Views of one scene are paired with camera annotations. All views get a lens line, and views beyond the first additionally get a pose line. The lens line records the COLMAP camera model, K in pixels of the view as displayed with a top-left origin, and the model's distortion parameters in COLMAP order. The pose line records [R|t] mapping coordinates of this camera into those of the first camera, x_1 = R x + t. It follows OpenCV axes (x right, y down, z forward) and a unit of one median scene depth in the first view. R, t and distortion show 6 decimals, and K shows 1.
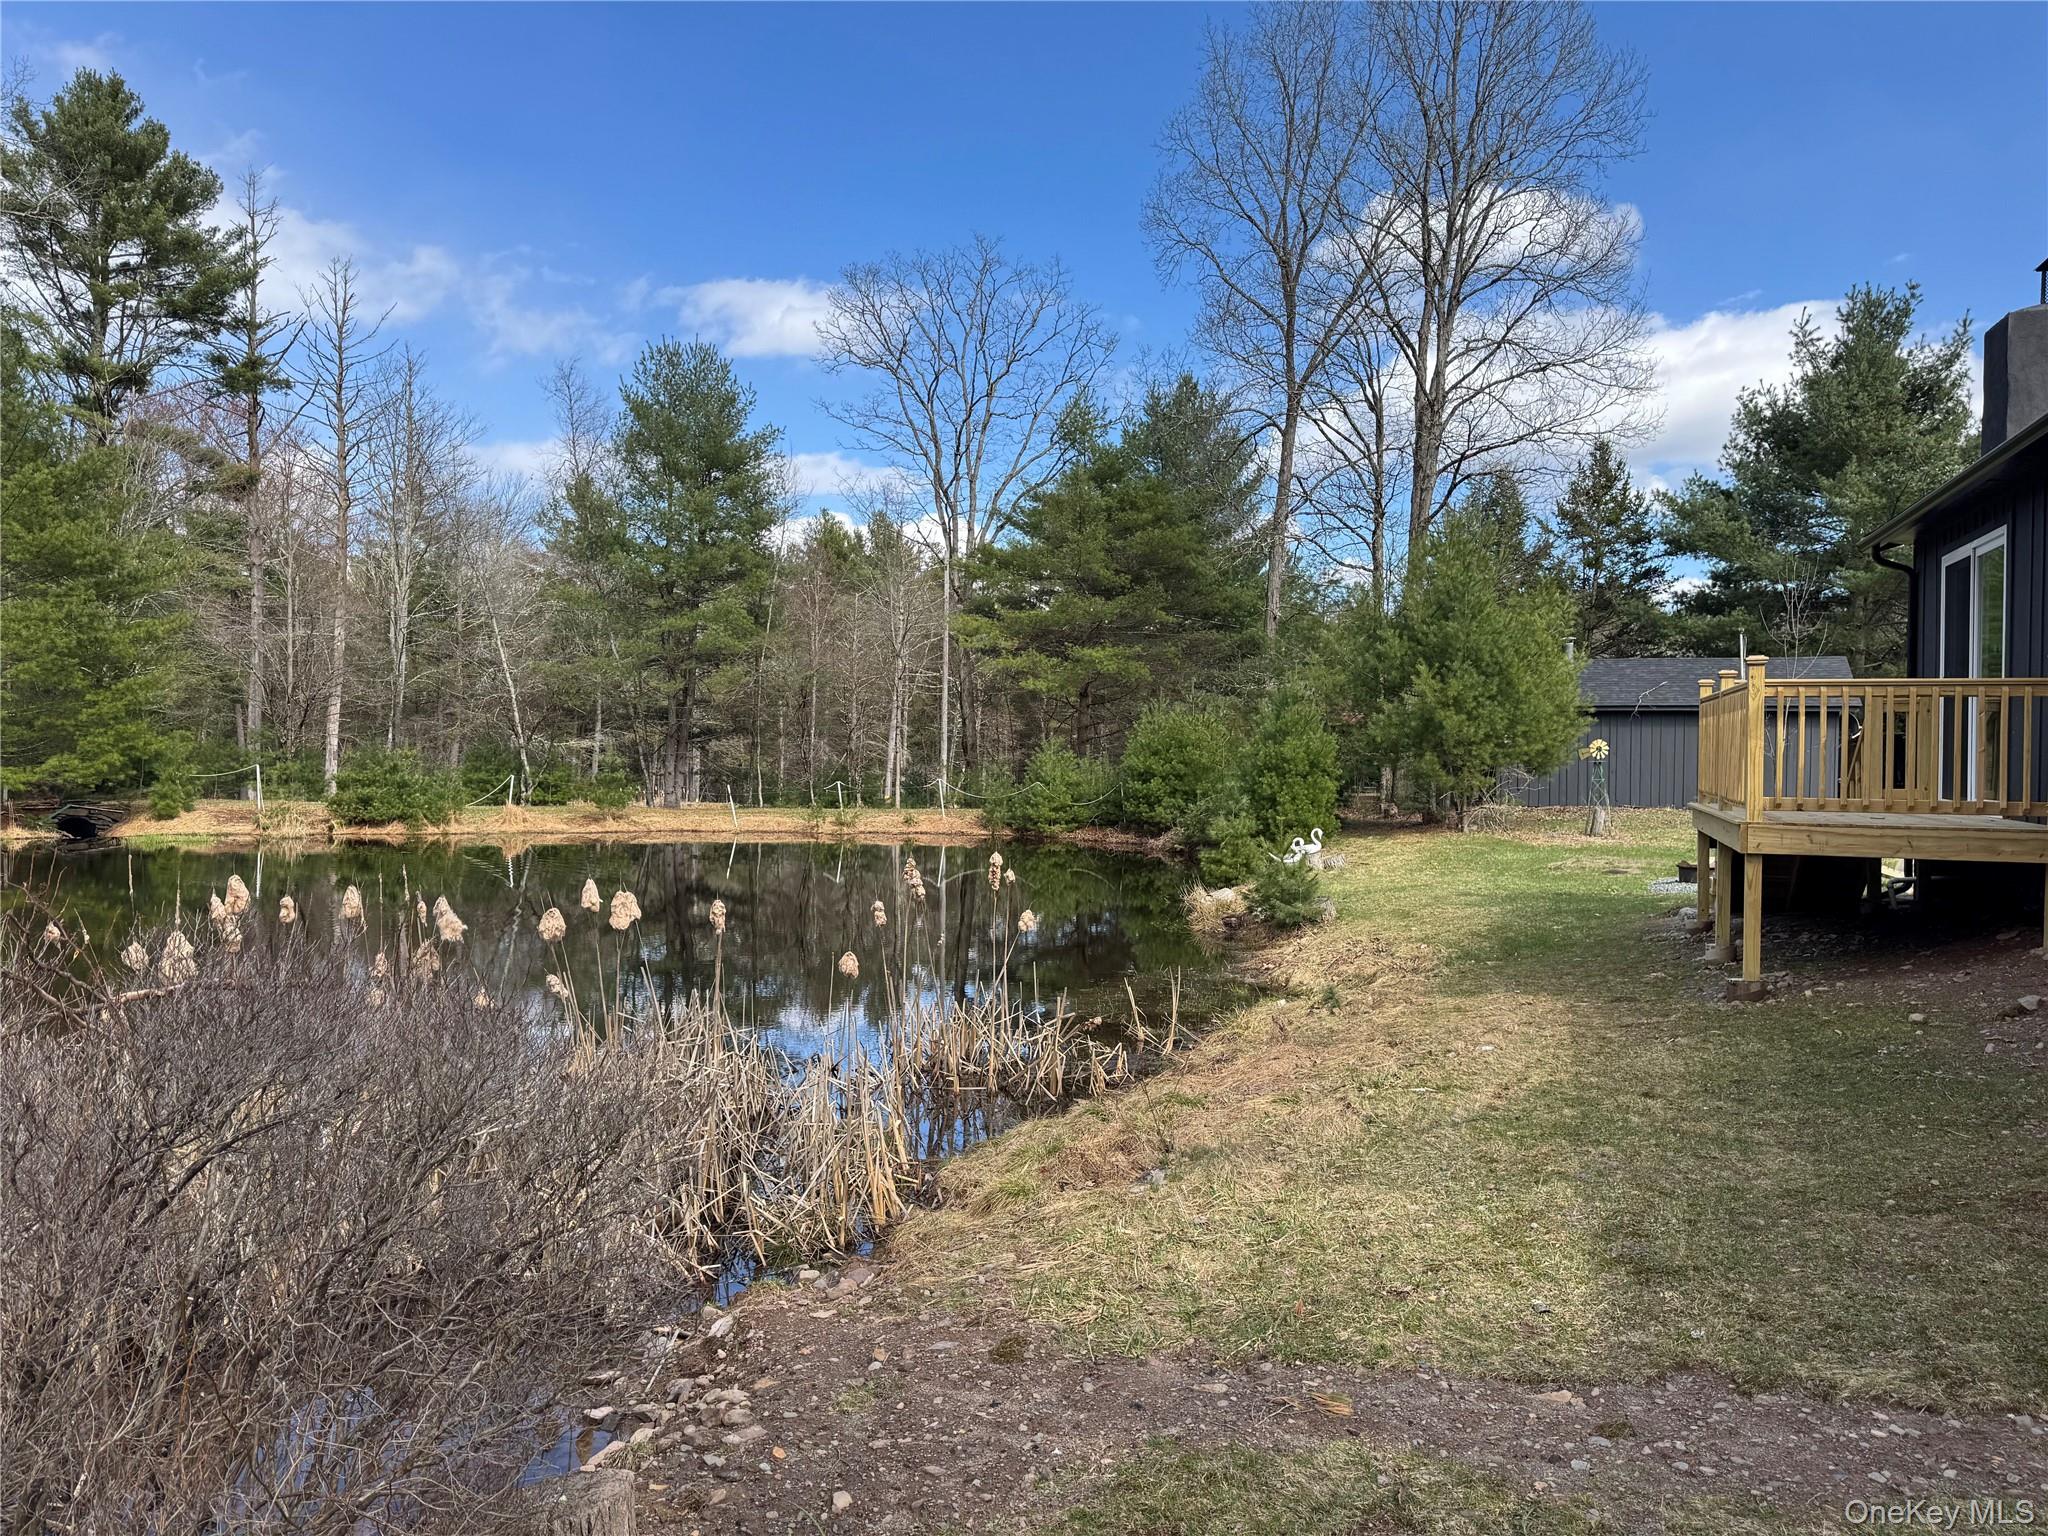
lens RADIAL K [[1450.8, 0, 1024.6], [0, 1450.8, 767.7], [0, 0, 1]] dist [-0.003009, -0.001147]
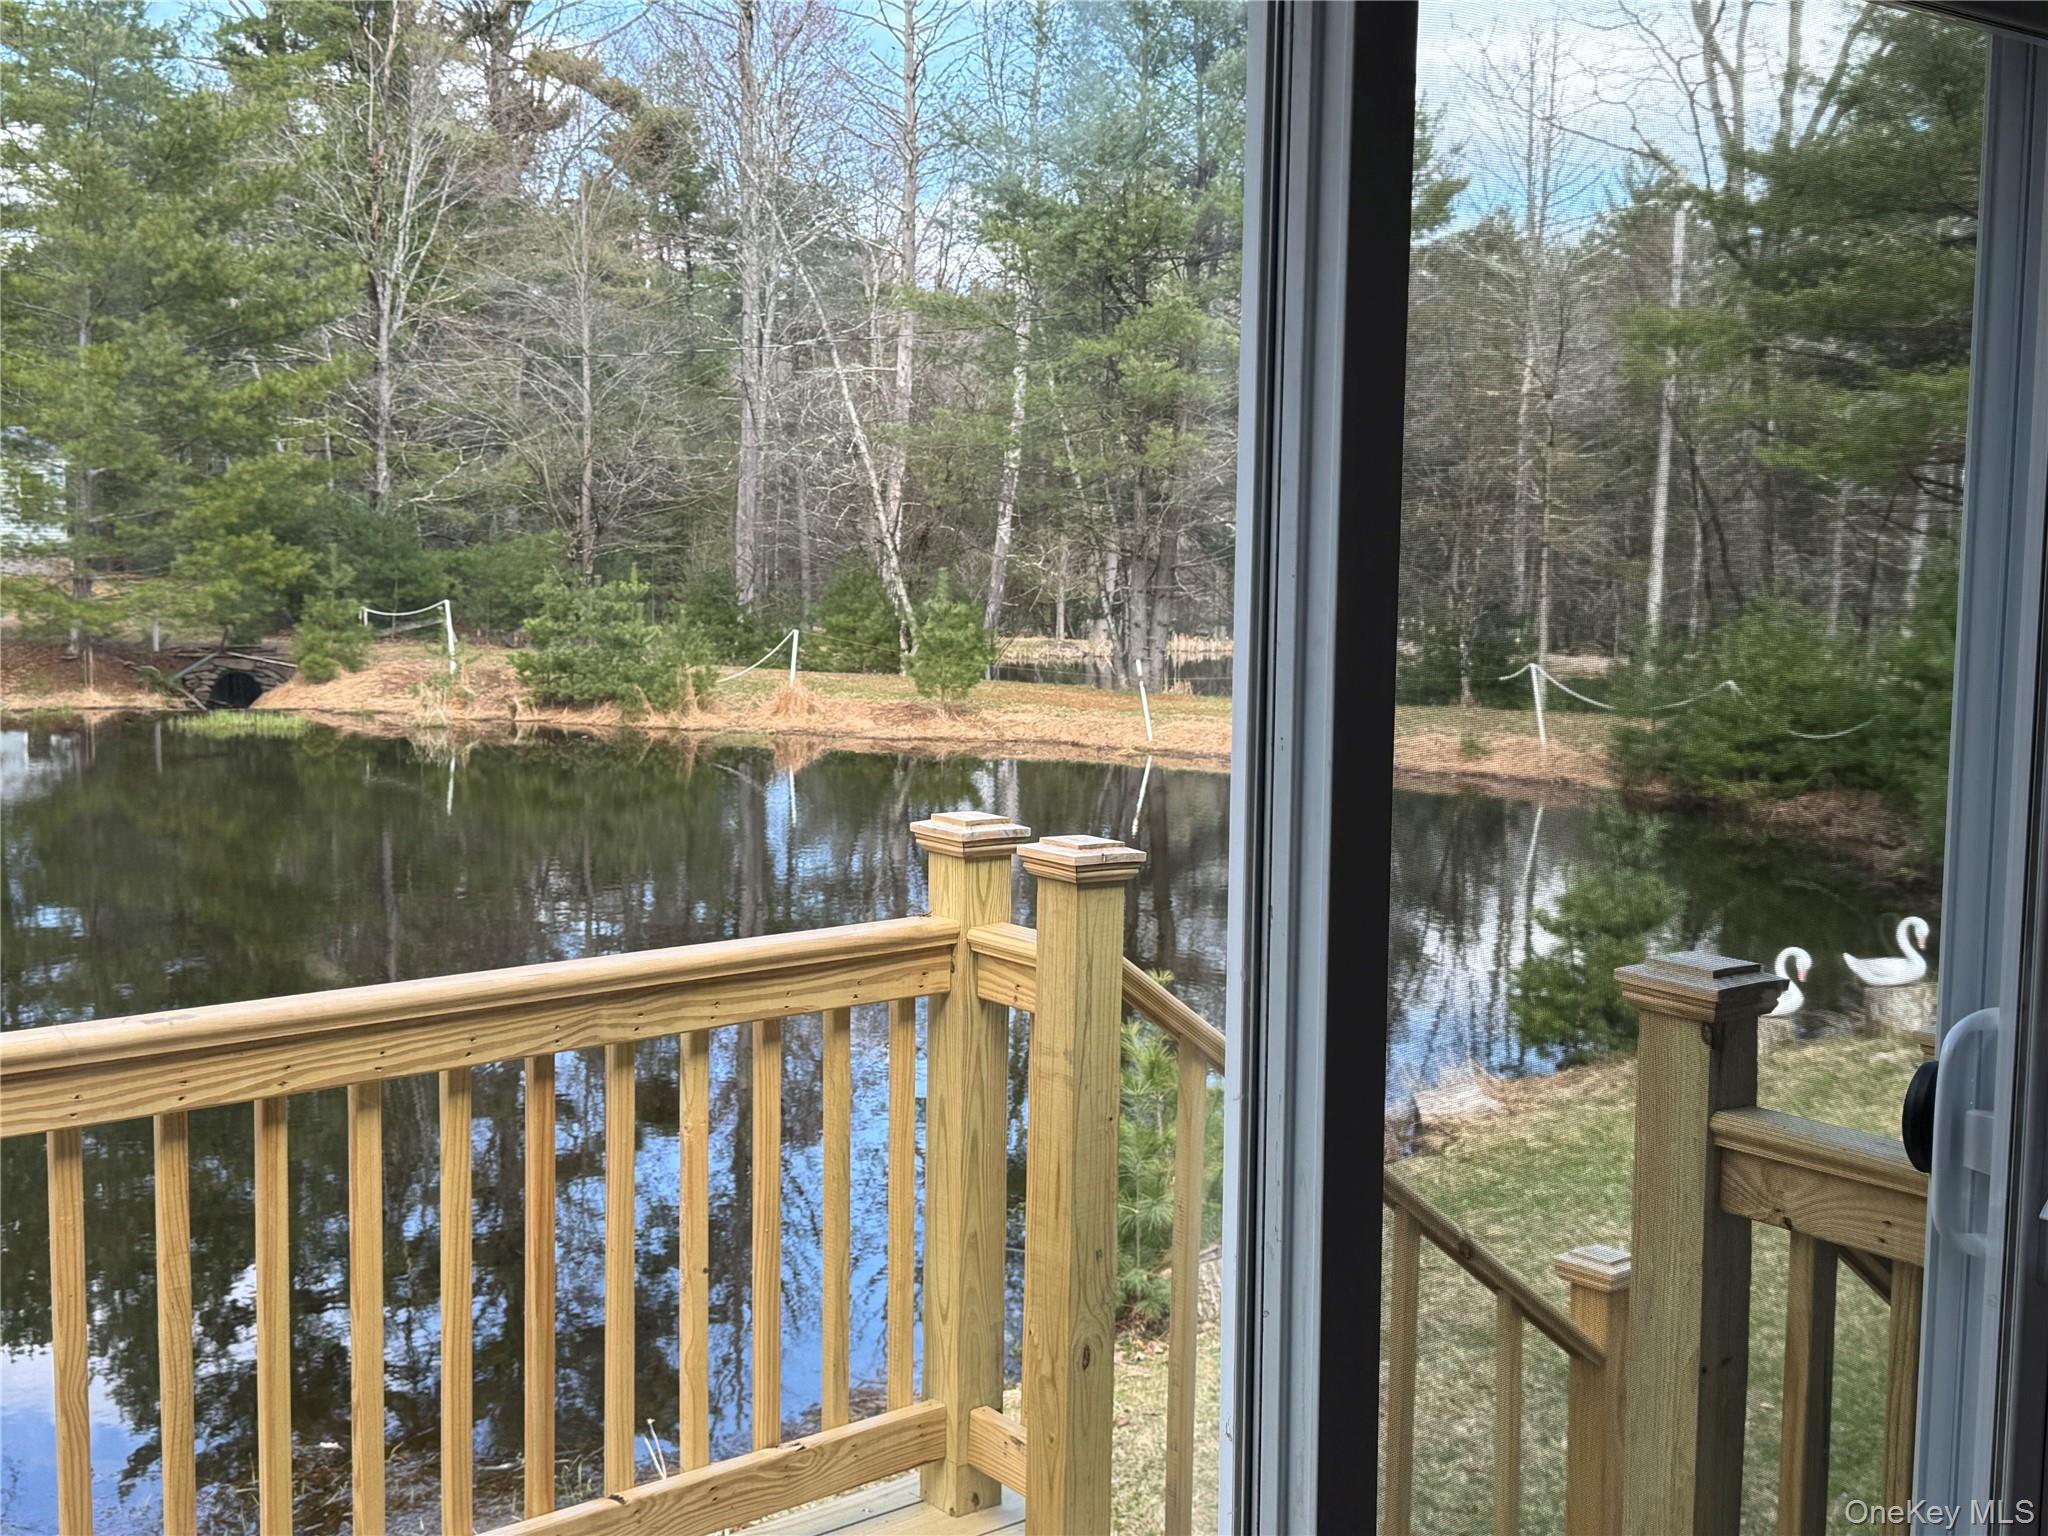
lens RADIAL K [[2383.7, 0, 1023.7], [0, 2383.7, 765.0], [0, 0, 1]] dist [0.027287, 0.000000]
pose [[0.851561, 0.062965, -0.520460, 0.216513], [-0.015428, 0.995341, 0.095173, -0.032450], [0.524028, -0.073016, 0.848565, 0.264516]]
